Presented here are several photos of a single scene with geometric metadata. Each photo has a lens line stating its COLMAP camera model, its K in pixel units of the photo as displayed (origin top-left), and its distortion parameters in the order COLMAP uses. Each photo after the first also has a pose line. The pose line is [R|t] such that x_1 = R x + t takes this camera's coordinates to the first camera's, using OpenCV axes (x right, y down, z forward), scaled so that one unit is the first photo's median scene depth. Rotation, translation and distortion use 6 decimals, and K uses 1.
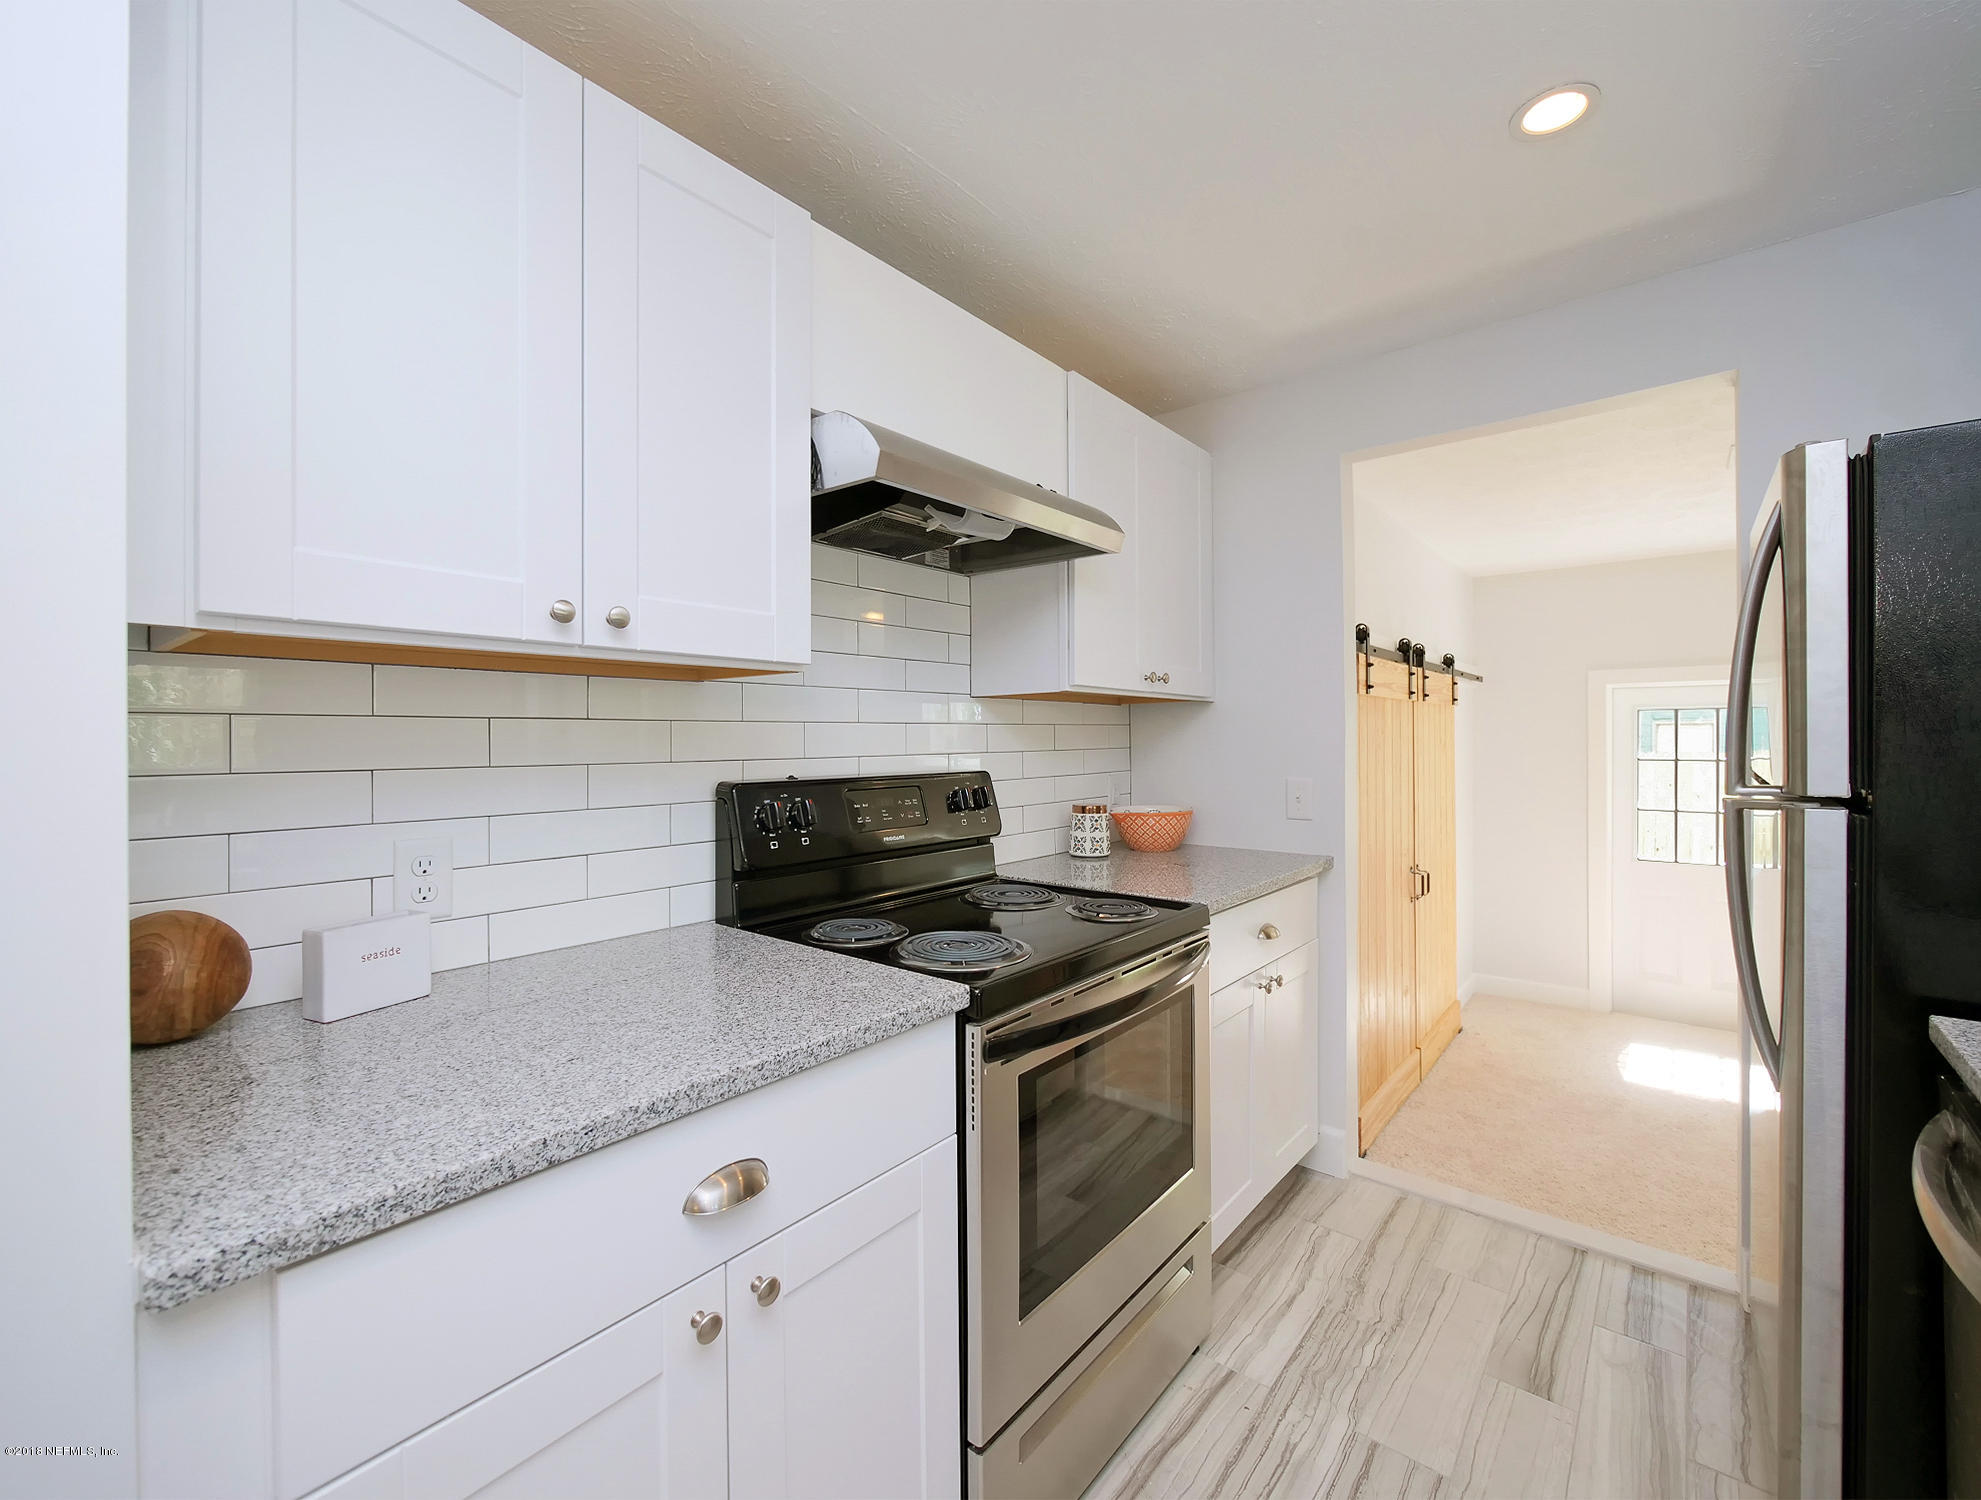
lens RADIAL K [[860.7, 0, 979.2], [0, 860.7, 739.7], [0, 0, 1]] dist [0.000975, -0.000043]
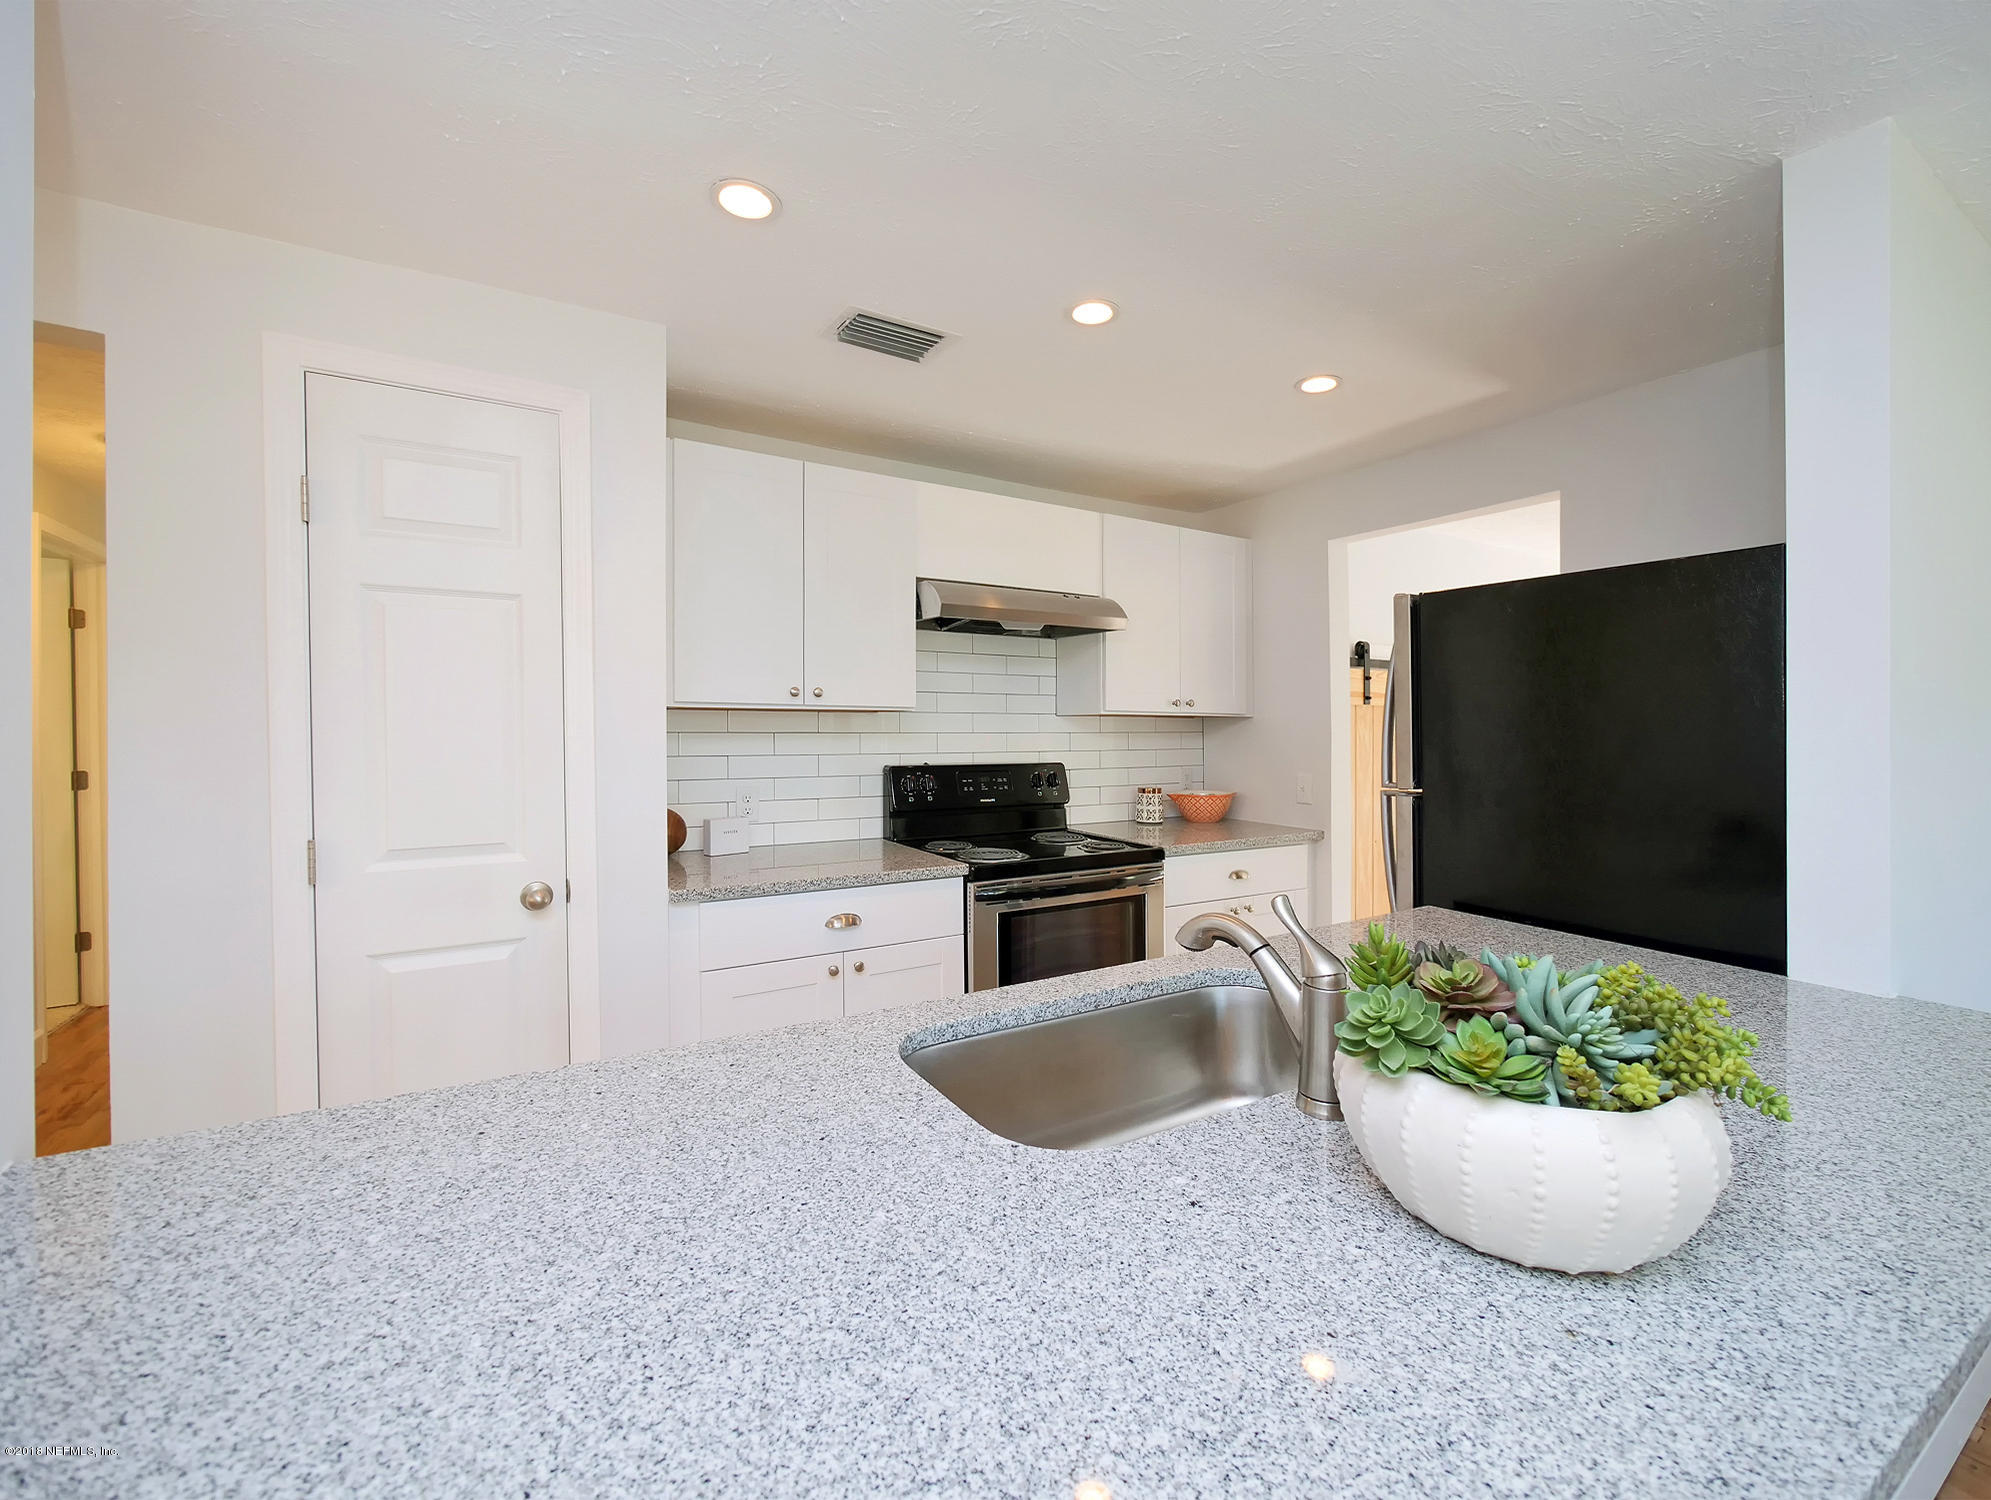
lens RADIAL K [[865.0, 0, 1003.2], [0, 865.0, 747.0], [0, 0, 1]] dist [0.000975, -0.000043]
pose [[0.949149, 0.017422, -0.314344, 0.521782], [-0.011067, 0.999697, 0.021989, -0.034184], [0.314632, -0.017392, 0.949054, -0.698283]]
